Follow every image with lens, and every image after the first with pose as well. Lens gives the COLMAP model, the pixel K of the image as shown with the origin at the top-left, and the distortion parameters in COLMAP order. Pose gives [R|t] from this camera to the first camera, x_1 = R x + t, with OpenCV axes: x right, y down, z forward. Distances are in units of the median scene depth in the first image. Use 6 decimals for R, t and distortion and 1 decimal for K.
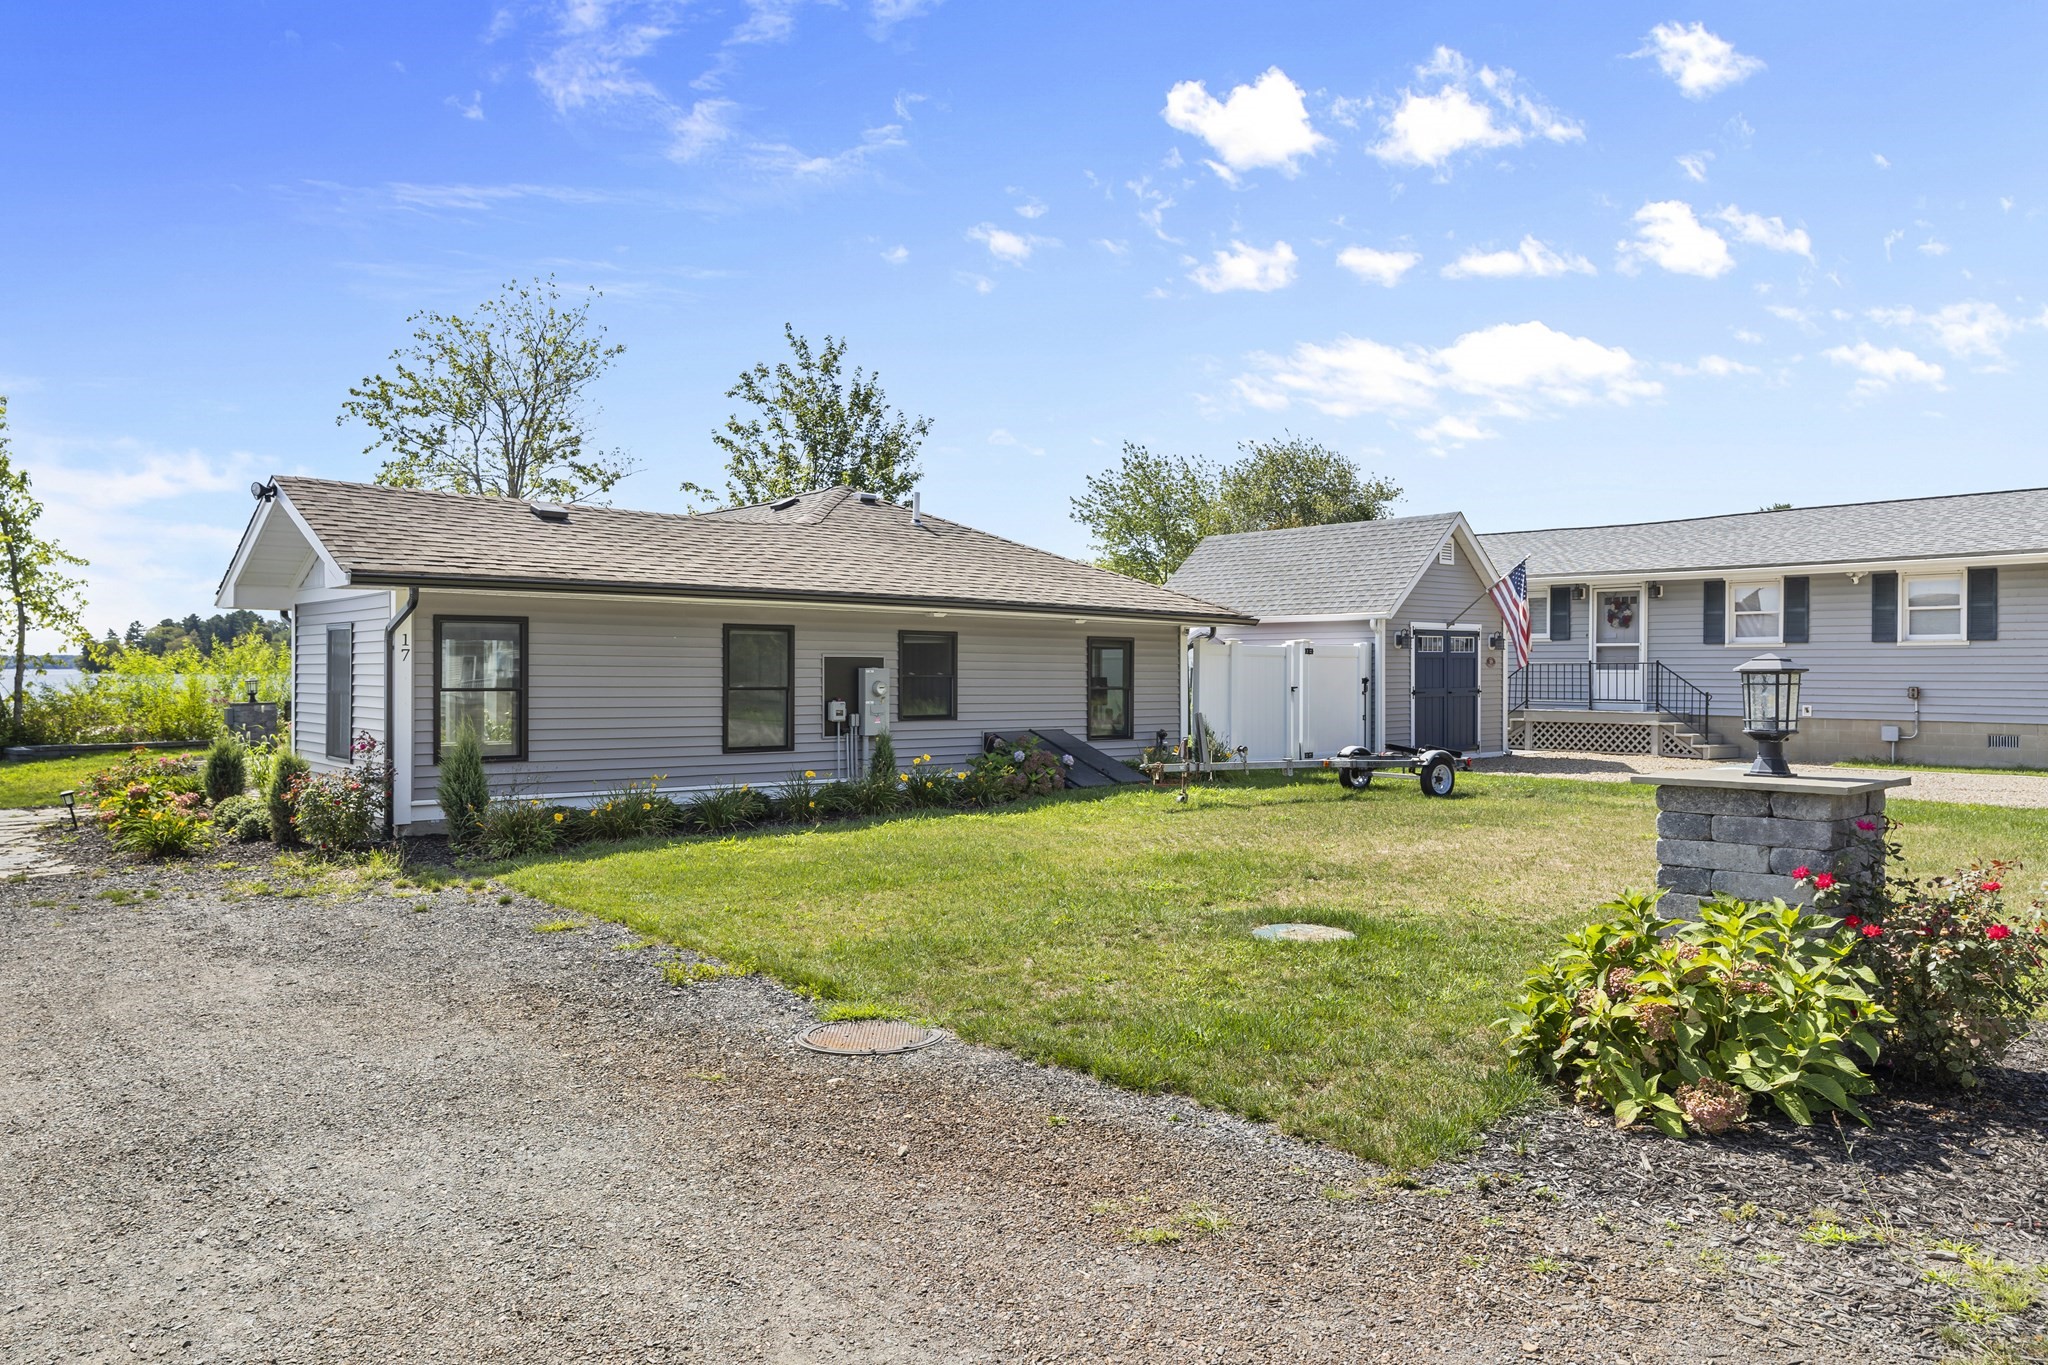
lens RADIAL K [[1386.1, 0, 1032.1], [0, 1386.1, 705.6], [0, 0, 1]] dist [0.003005, 0.000962]
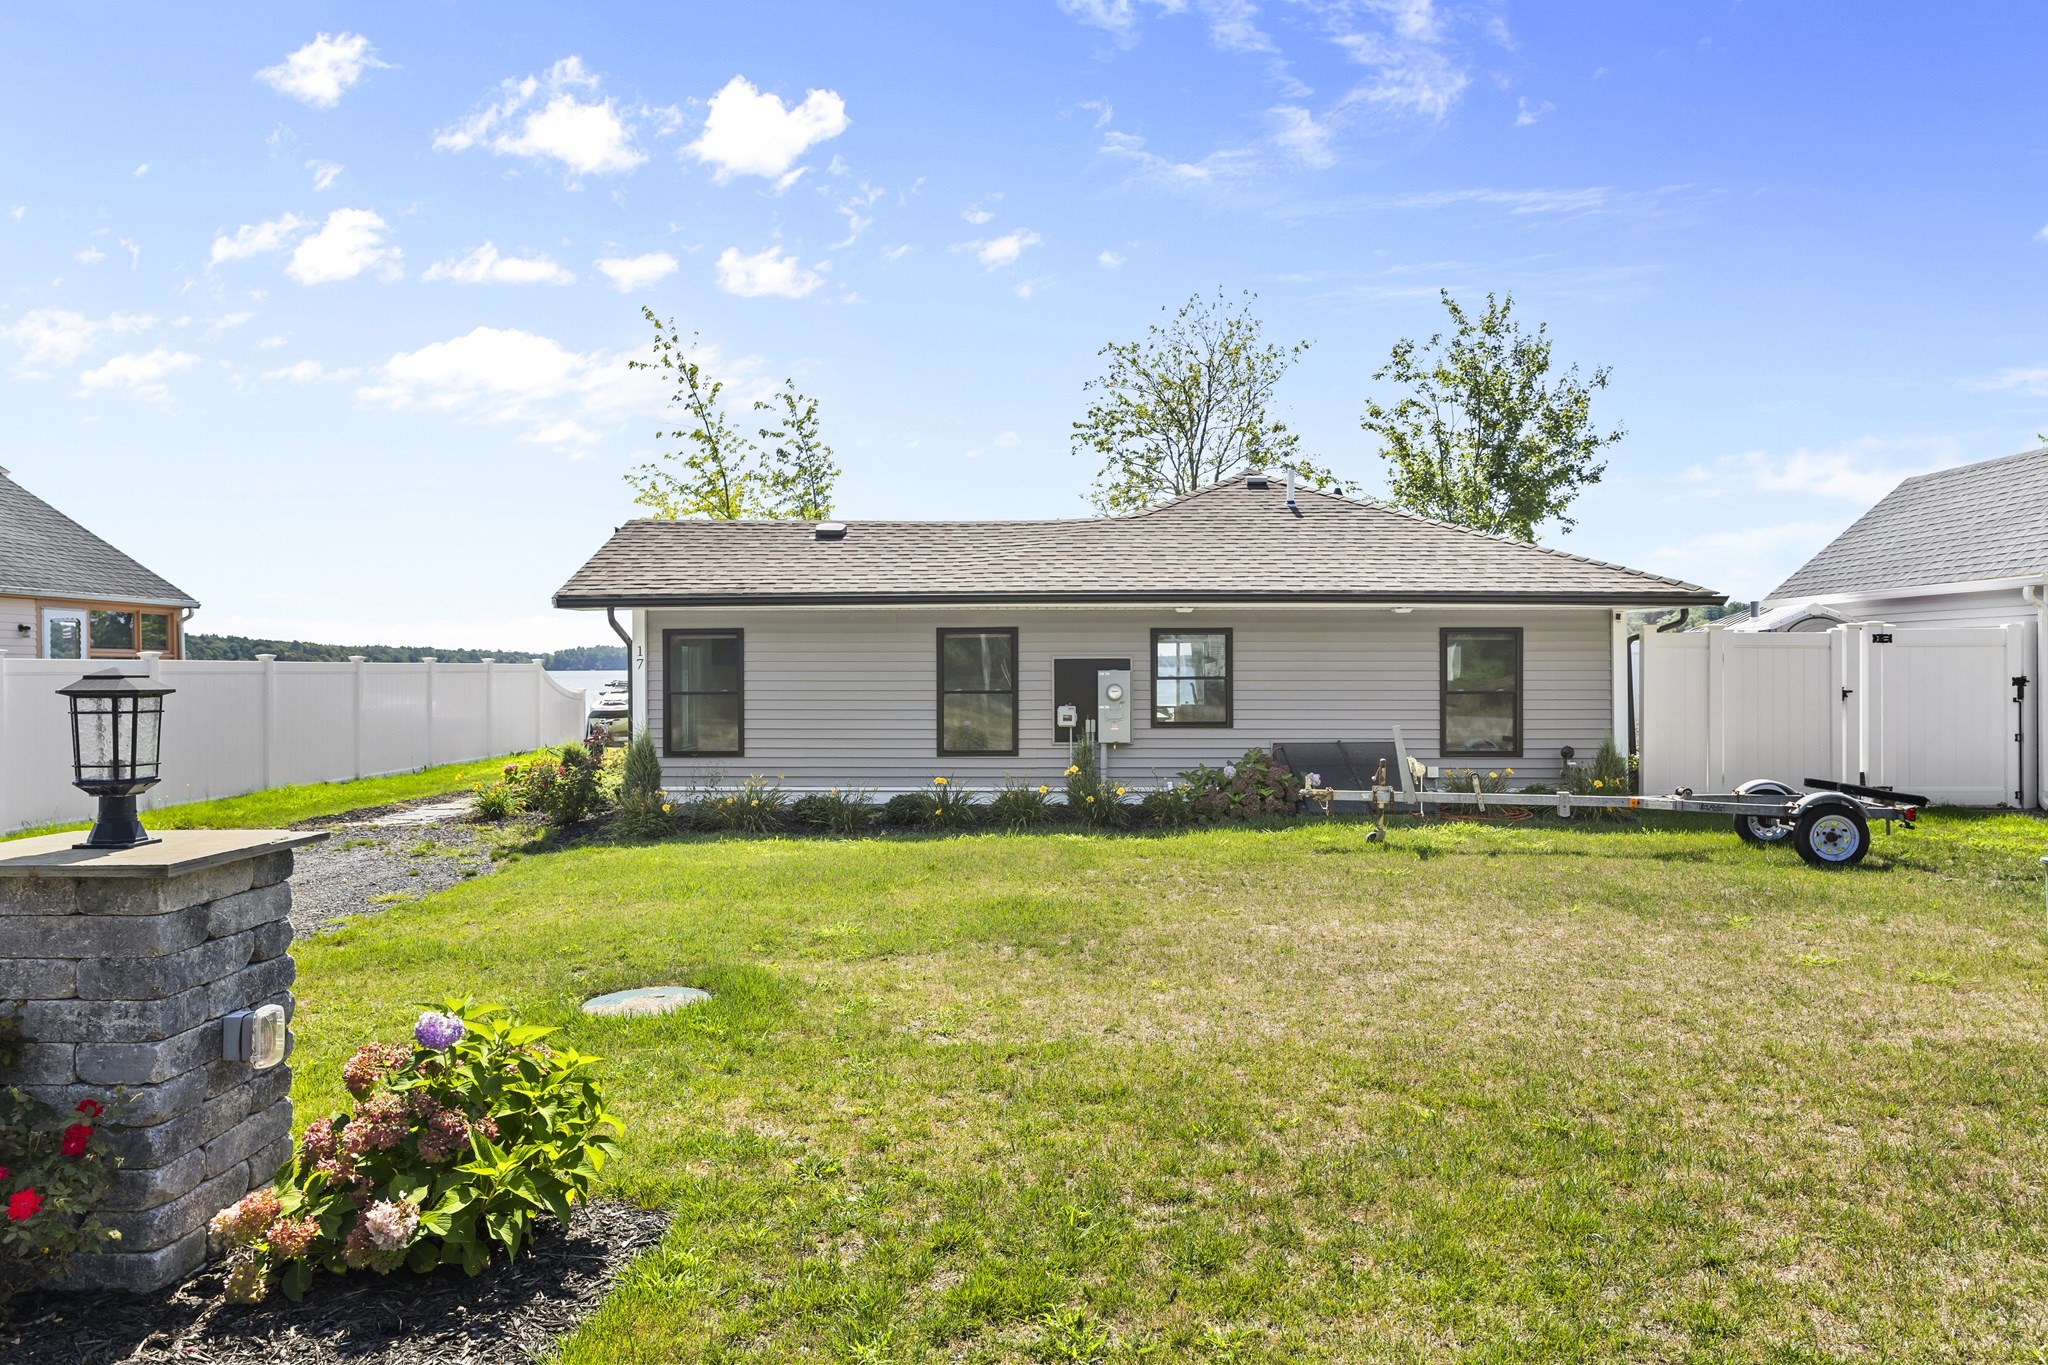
lens RADIAL K [[1386.1, 0, 1032.1], [0, 1386.1, 705.6], [0, 0, 1]] dist [0.003005, 0.000962]
pose [[0.727601, 0.011985, -0.685895, 0.493054], [-0.009106, 0.999928, 0.007812, -0.010358], [0.685940, 0.000562, 0.727658, 0.292119]]
